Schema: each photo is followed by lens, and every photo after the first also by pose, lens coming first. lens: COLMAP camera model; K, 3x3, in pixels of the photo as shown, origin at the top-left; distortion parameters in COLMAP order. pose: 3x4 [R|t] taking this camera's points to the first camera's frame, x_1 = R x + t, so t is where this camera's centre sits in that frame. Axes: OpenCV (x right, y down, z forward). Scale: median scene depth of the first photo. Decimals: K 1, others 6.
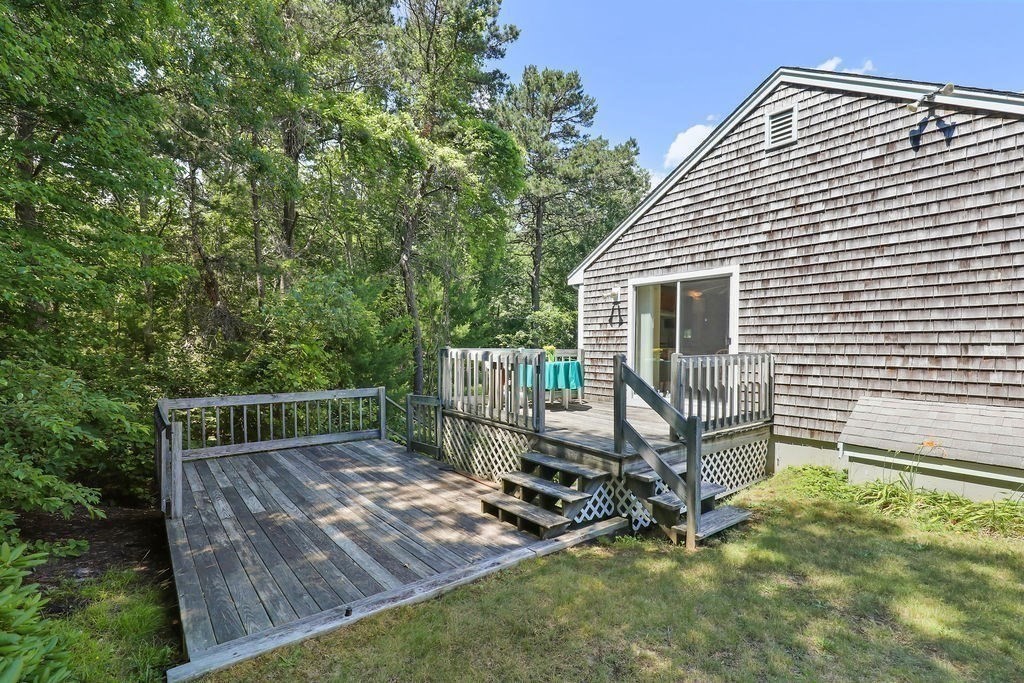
lens RADIAL K [[462.3, 0, 512.7], [0, 462.3, 349.5], [0, 0, 1]] dist [-0.000515, -0.000154]
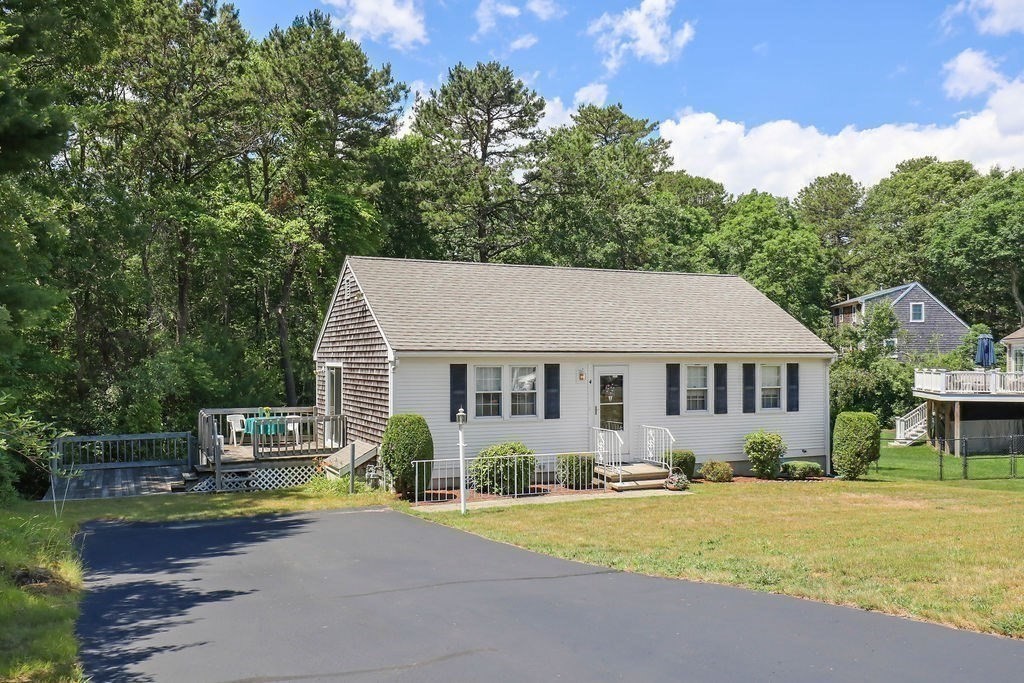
lens RADIAL K [[888.3, 0, 512.0], [0, 888.3, 341.5], [0, 0, 1]] dist [0.008095, 0.002389]
pose [[0.967739, -0.007837, -0.251832, 1.488852], [0.002564, 0.999771, -0.021261, -0.149086], [0.251941, 0.019929, 0.967537, -1.572443]]
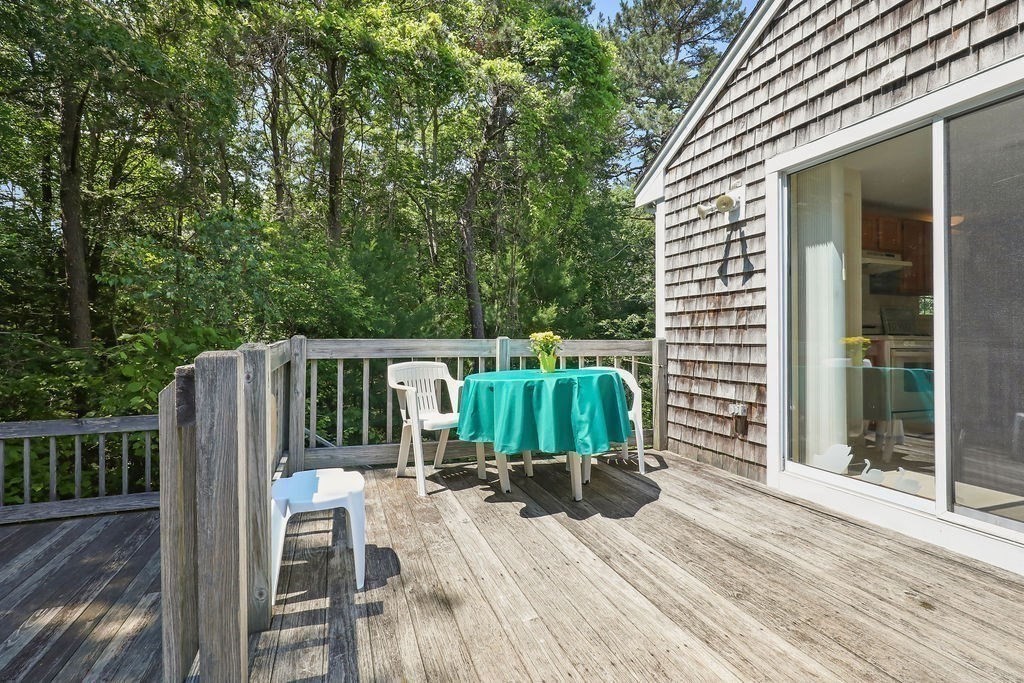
lens RADIAL K [[462.9, 0, 514.6], [0, 462.9, 325.2], [0, 0, 1]] dist [-0.000880, -0.000153]
pose [[0.949712, -0.012506, -0.312876, 0.161160], [0.003102, 0.999529, -0.030537, -0.001641], [0.313110, 0.028030, 0.949303, 0.540508]]
